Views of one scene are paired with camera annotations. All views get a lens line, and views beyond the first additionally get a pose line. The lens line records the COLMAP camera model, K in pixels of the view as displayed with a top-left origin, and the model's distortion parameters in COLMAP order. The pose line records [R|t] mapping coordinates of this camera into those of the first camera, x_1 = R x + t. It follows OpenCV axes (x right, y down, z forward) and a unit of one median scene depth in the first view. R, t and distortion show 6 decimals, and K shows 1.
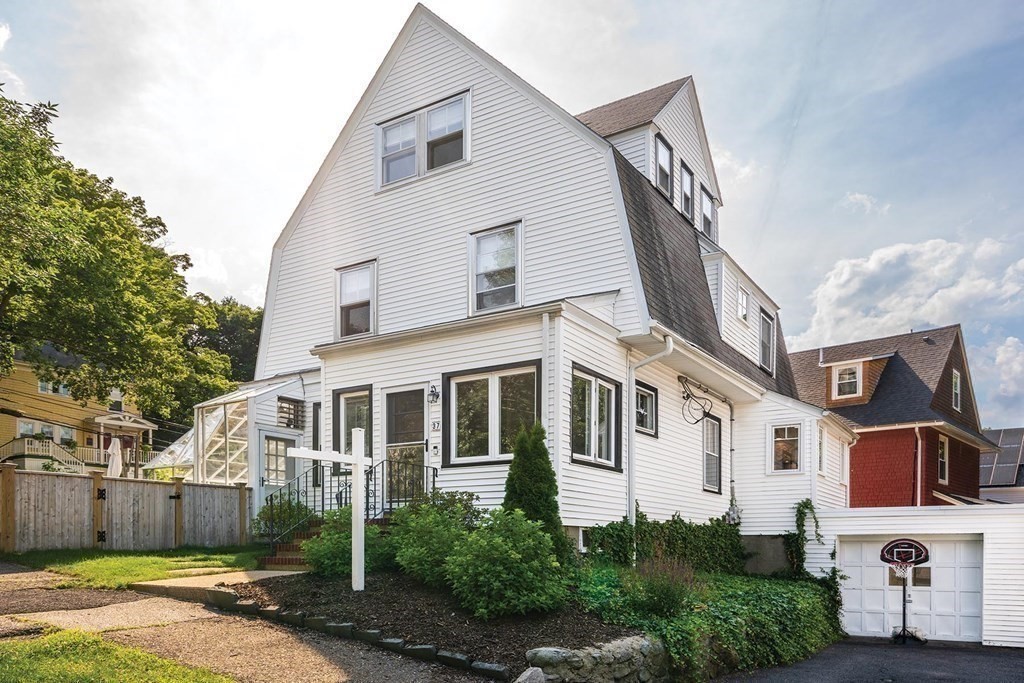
lens RADIAL K [[749.4, 0, 512.0], [0, 749.4, 341.5], [0, 0, 1]] dist [0.001703, 0.000680]
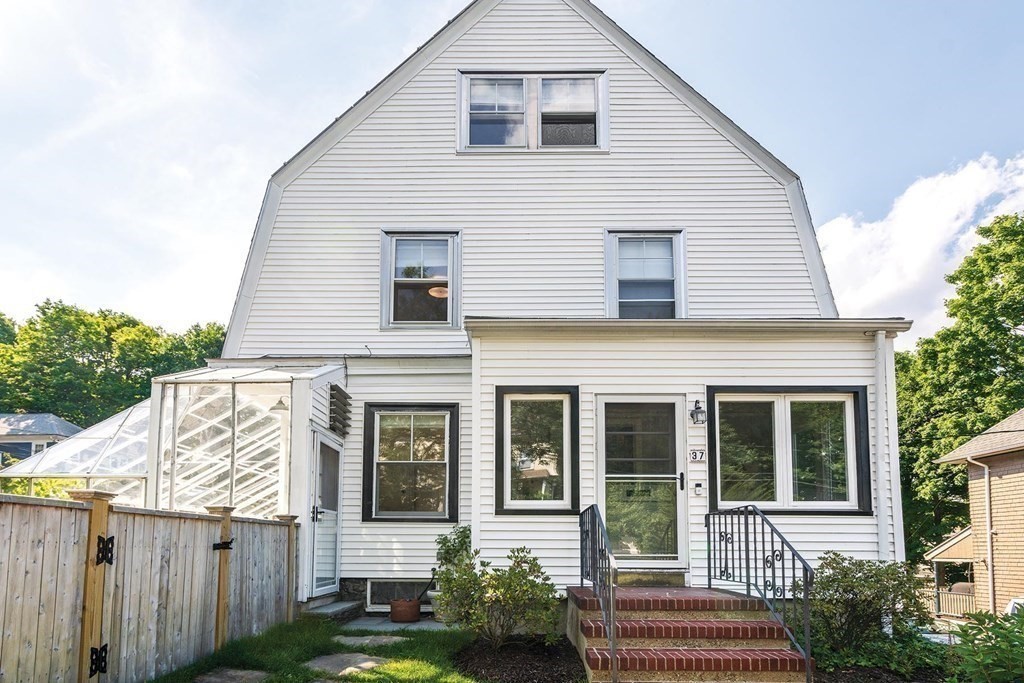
lens RADIAL K [[523.3, 0, 511.8], [0, 523.3, 403.0], [0, 0, 1]] dist [0.002685, 0.000377]
pose [[0.847203, 0.139760, 0.512556, -0.471924], [-0.142687, 0.989188, -0.033876, 0.094879], [-0.511749, -0.044436, 0.857985, 0.593920]]
